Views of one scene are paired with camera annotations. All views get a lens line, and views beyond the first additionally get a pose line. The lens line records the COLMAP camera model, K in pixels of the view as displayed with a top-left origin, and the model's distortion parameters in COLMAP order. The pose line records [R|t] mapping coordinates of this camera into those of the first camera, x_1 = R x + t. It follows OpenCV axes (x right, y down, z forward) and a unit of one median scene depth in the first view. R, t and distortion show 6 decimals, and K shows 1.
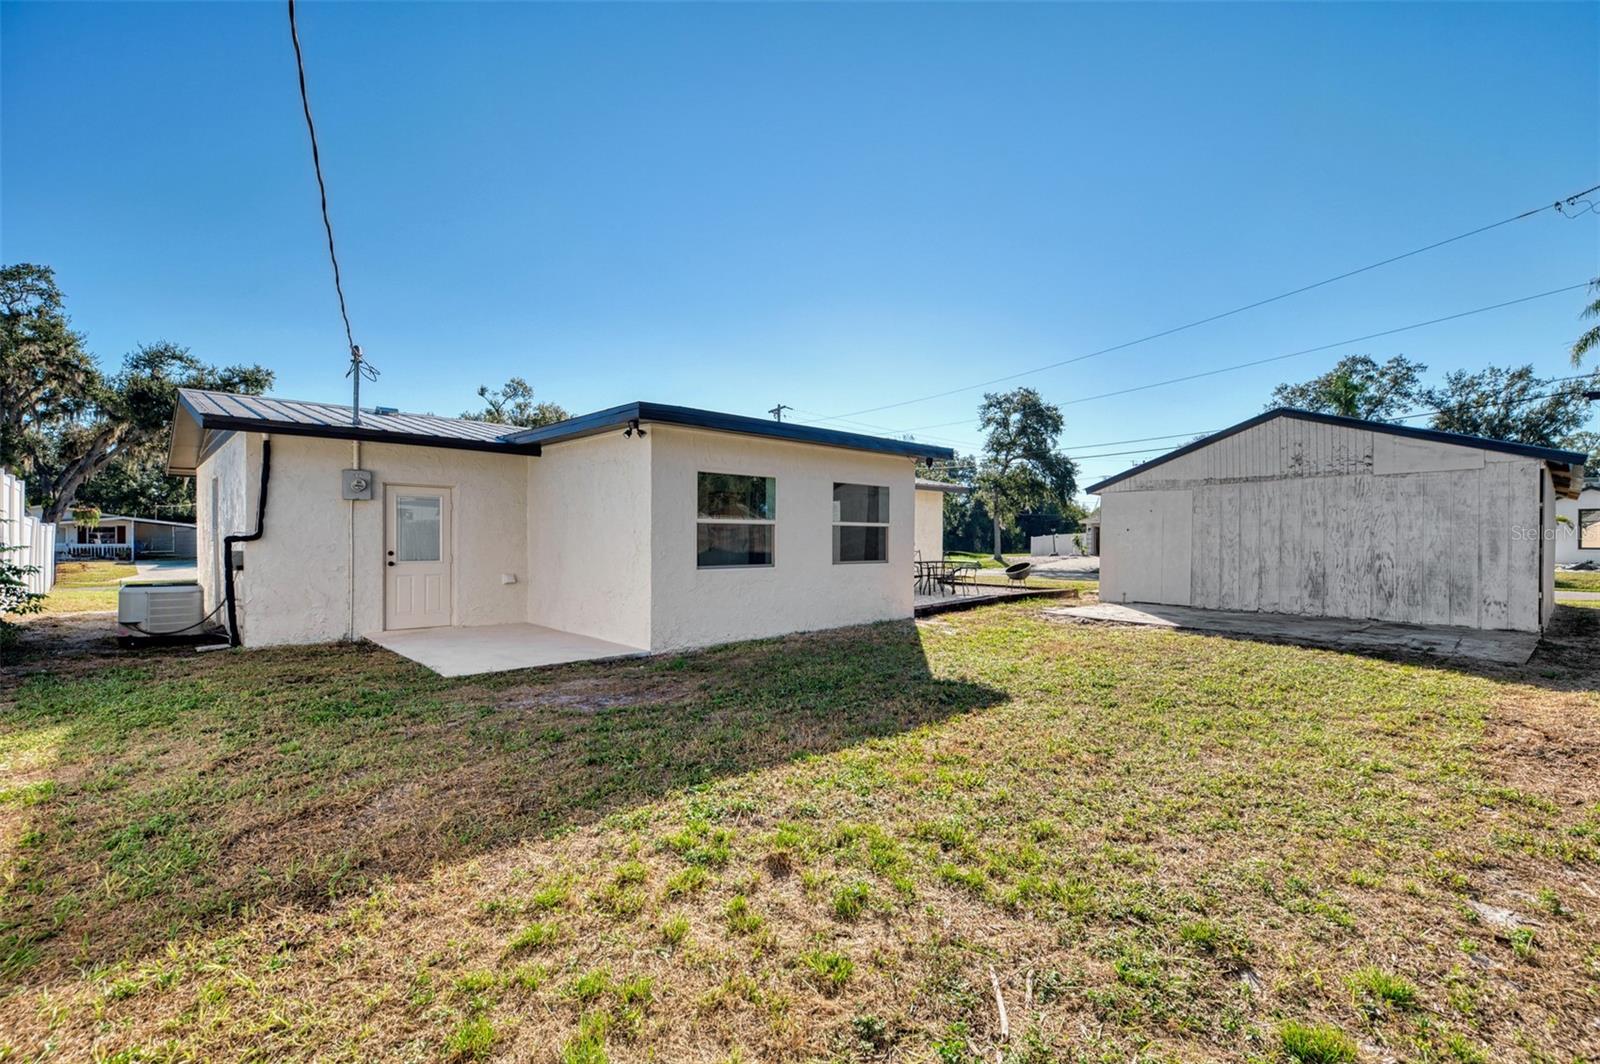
lens RADIAL K [[732.4, 0, 798.6], [0, 732.4, 530.5], [0, 0, 1]] dist [0.016679, 0.000290]
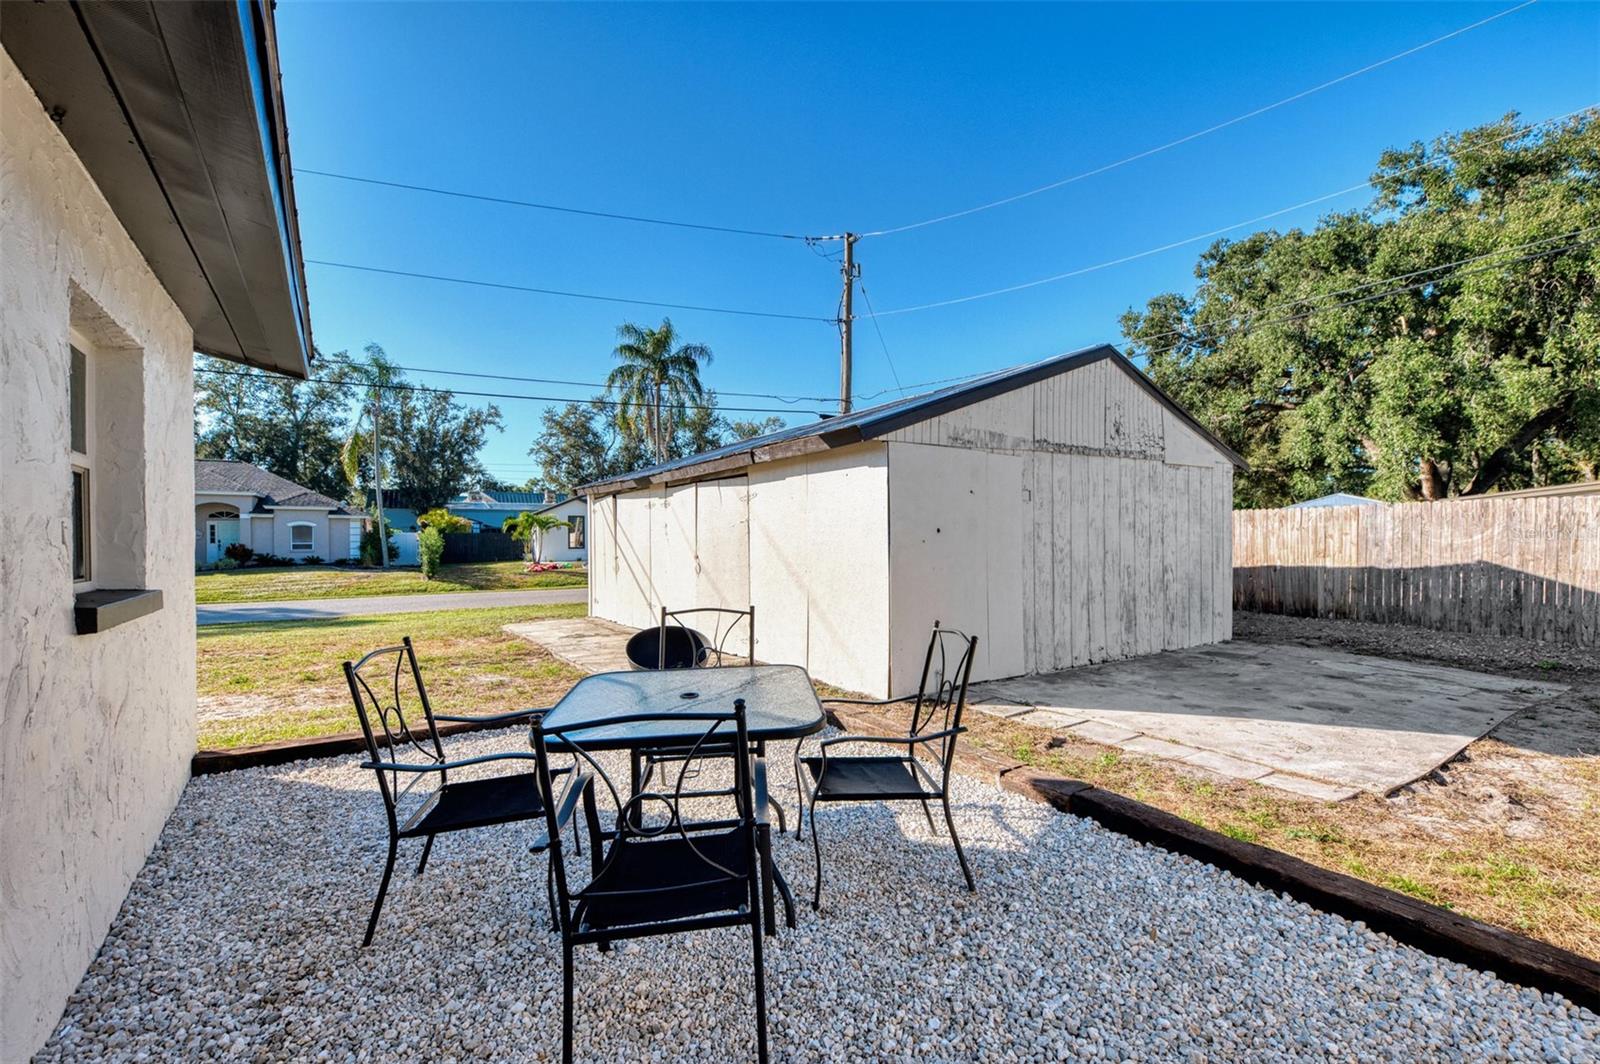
lens RADIAL K [[653.8, 0, 800.5], [0, 653.8, 536.7], [0, 0, 1]] dist [-0.001191, -0.000026]
pose [[0.091996, -0.004557, 0.995749, 0.052328], [-0.003154, 0.999983, 0.004868, 0.000264], [-0.995754, -0.003589, 0.091980, 1.143806]]
